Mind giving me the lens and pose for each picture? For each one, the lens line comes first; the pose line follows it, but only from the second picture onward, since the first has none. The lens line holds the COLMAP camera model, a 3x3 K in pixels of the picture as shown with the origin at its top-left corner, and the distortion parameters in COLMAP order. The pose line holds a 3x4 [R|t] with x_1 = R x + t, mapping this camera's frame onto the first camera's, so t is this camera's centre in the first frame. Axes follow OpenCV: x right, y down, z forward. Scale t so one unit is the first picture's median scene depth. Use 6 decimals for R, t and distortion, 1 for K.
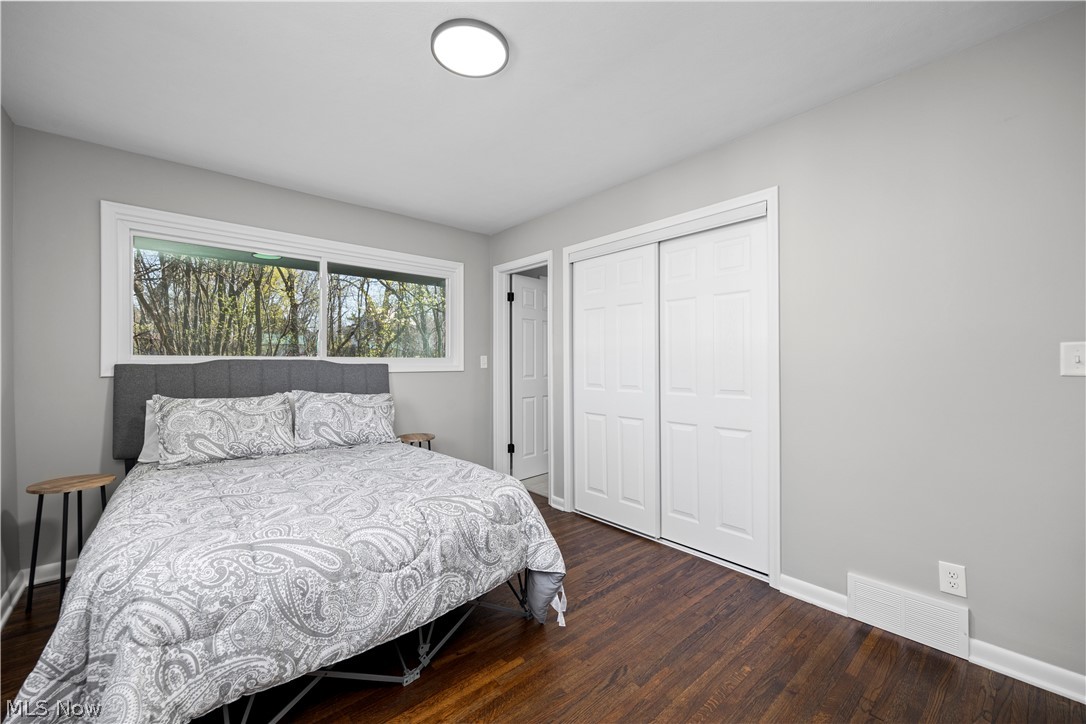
lens RADIAL K [[425.0, 0, 542.1], [0, 425.0, 360.4], [0, 0, 1]] dist [0.001405, -0.000032]
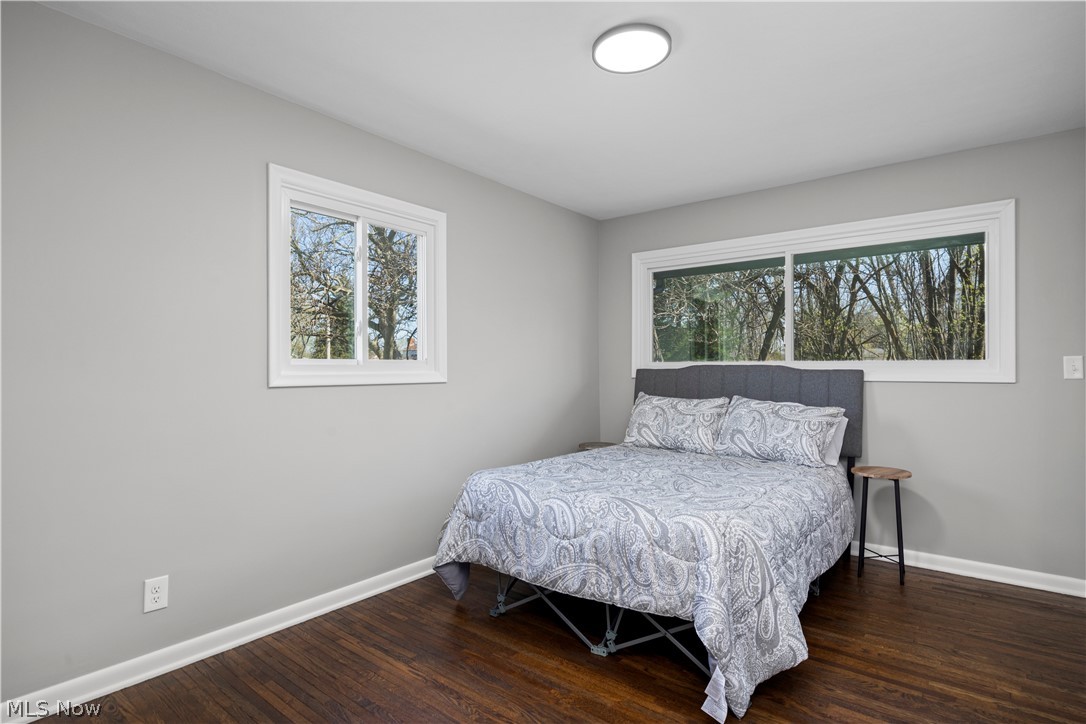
lens RADIAL K [[530.8, 0, 546.7], [0, 530.8, 363.0], [0, 0, 1]] dist [0.010159, -0.000132]
pose [[0.204643, -0.004761, -0.978825, 0.995035], [0.006105, 0.999975, -0.003587, -0.008325], [0.978818, -0.005242, 0.204667, 0.557294]]
